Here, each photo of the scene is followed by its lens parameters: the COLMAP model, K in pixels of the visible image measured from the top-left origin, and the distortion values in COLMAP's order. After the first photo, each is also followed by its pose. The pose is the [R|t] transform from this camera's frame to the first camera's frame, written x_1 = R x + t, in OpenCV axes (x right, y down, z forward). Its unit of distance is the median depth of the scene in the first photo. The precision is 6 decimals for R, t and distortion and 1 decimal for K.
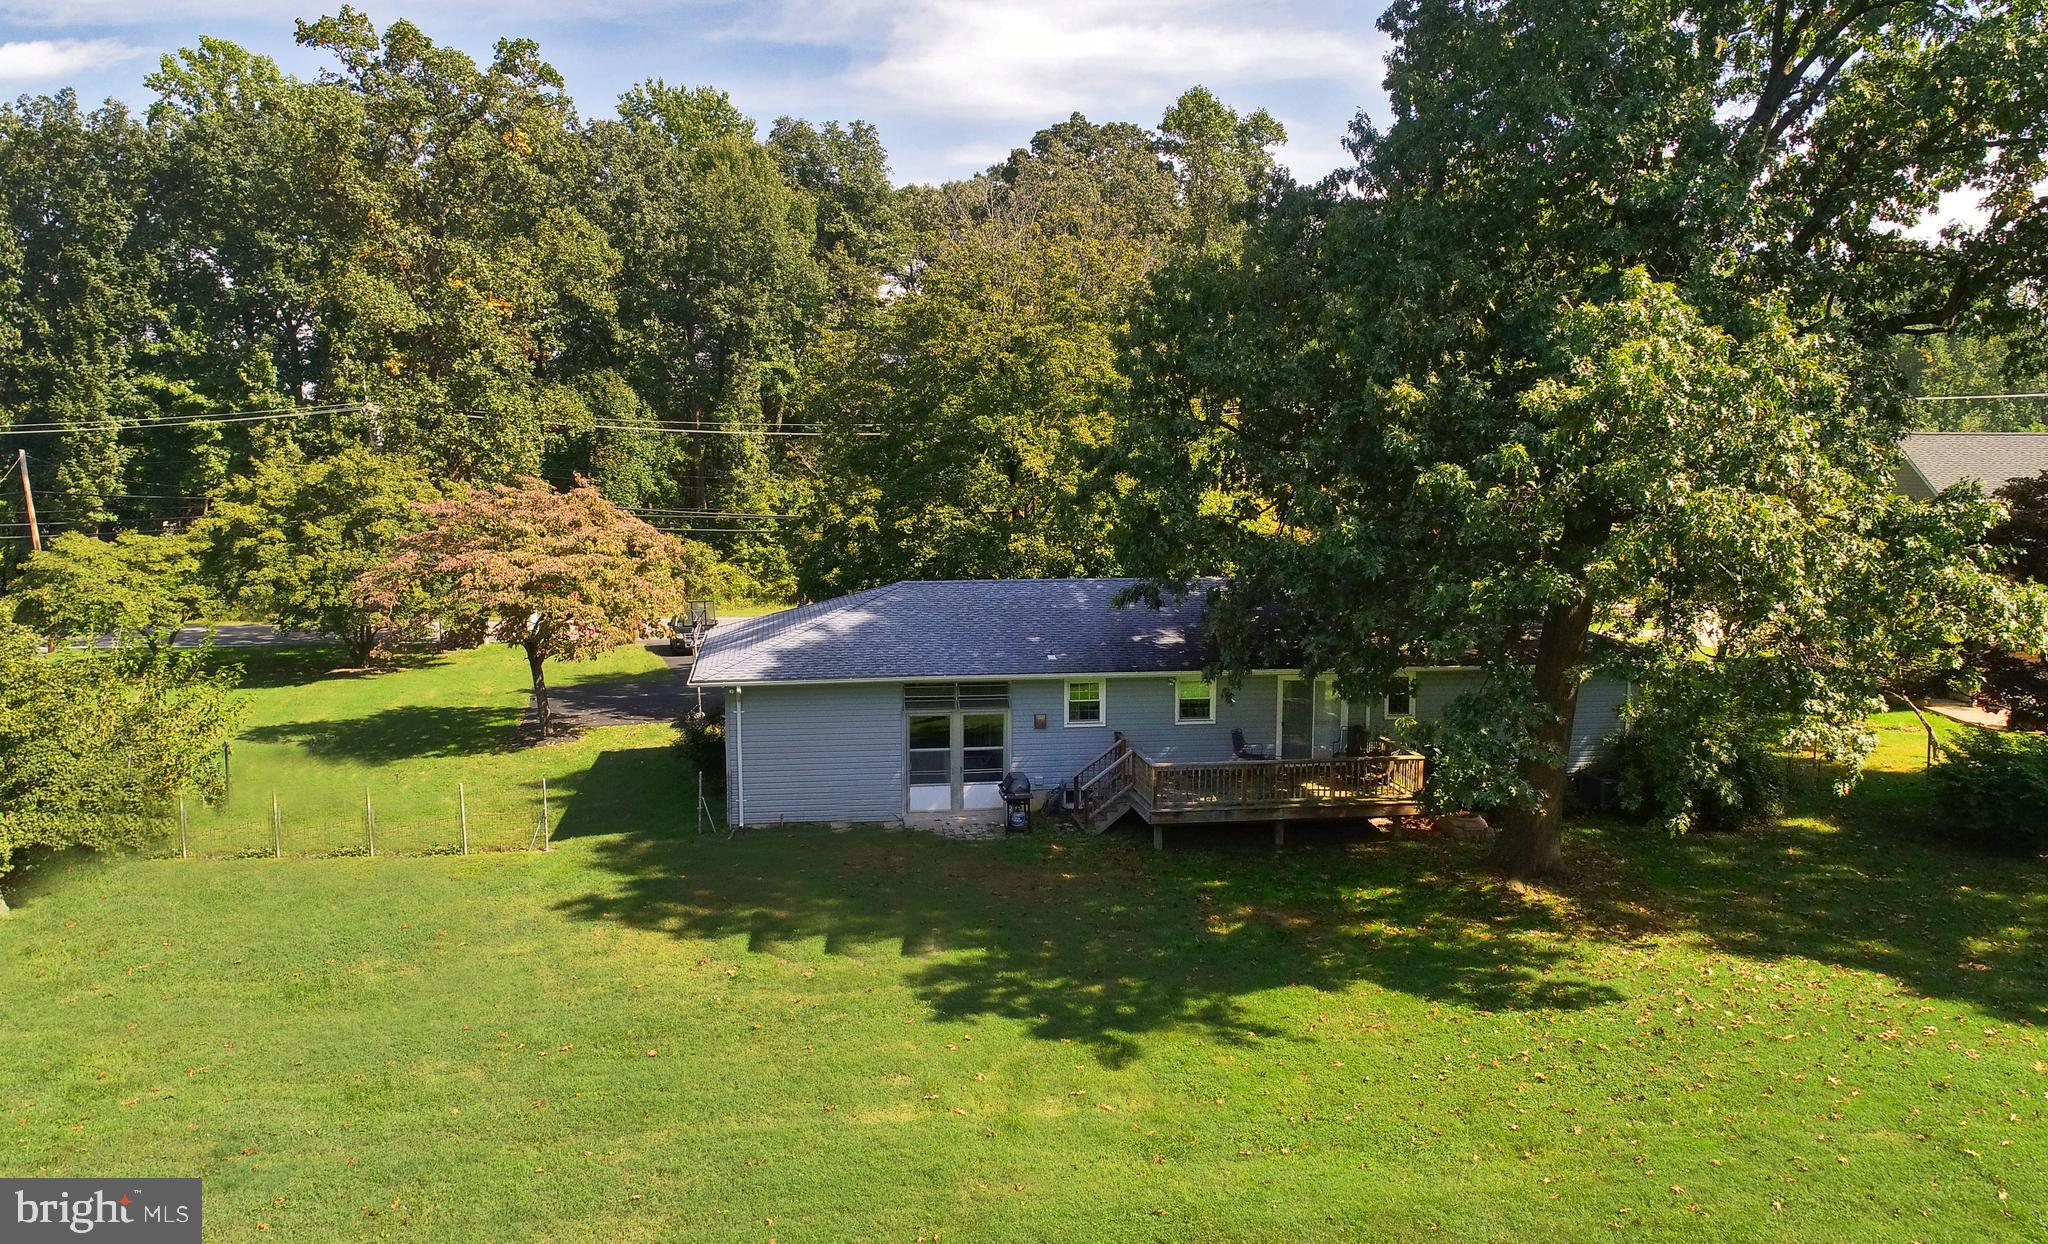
lens RADIAL K [[1603.1, 0, 1029.7], [0, 1603.1, 617.7], [0, 0, 1]] dist [-0.015855, 0.016058]
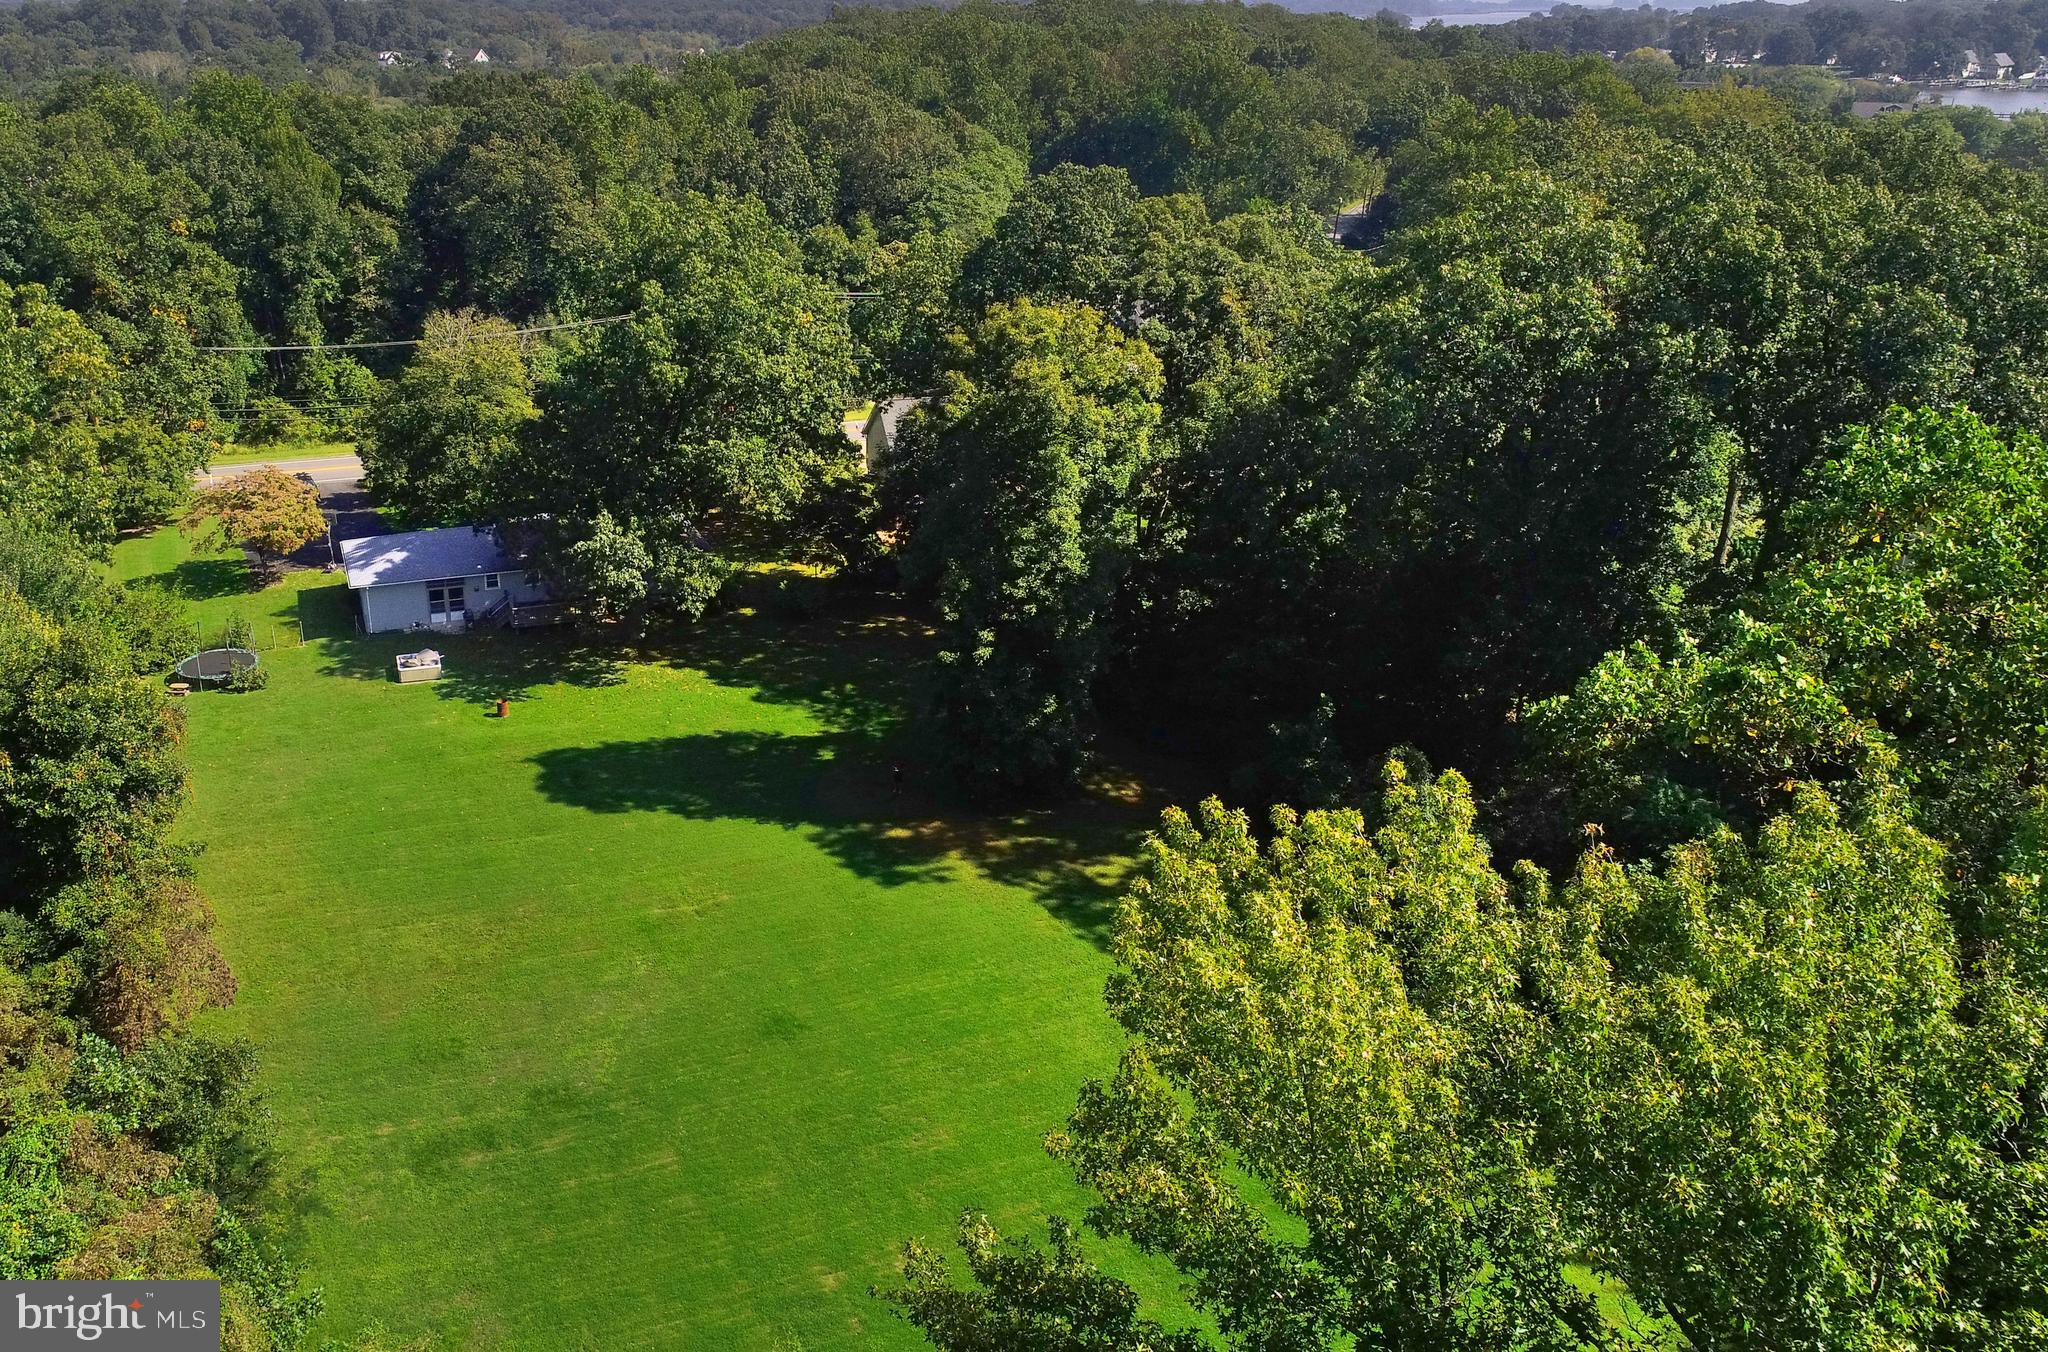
lens RADIAL K [[1829.5, 0, 1012.6], [0, 1829.5, 692.8], [0, 0, 1]] dist [-0.046537, -0.000596]
pose [[0.973818, -0.058336, 0.219717, 0.123193], [-0.005466, 0.960226, 0.279169, -0.386836], [-0.227263, -0.273061, 0.934767, -1.325724]]
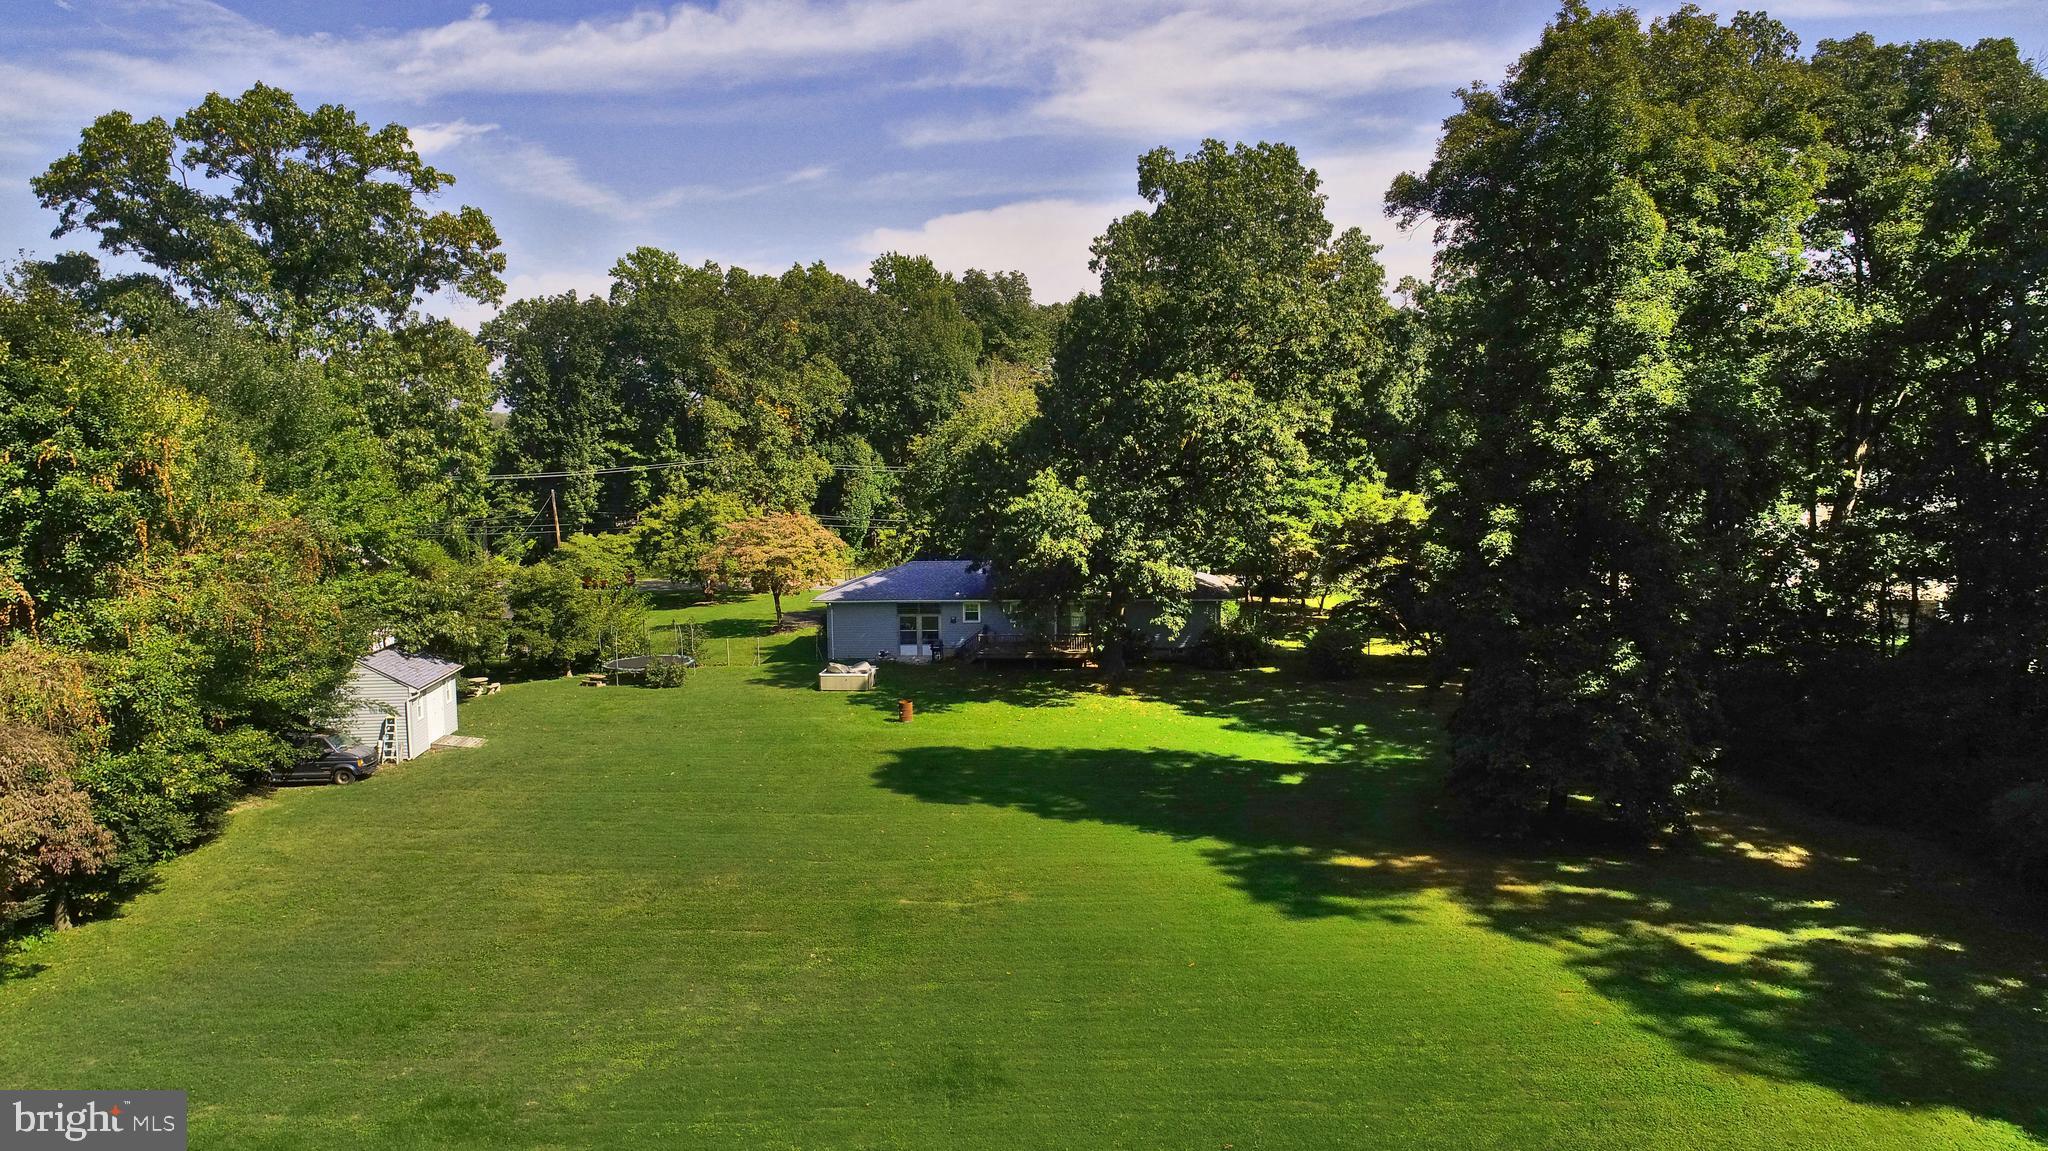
lens RADIAL K [[1484.7, 0, 1032.4], [0, 1484.7, 563.1], [0, 0, 1]] dist [-0.020816, -0.001043]
pose [[0.976694, 0.005863, -0.214556, 0.355550], [-0.009058, 0.999862, -0.013913, 0.005411], [0.214445, 0.015532, 0.976613, -0.686804]]
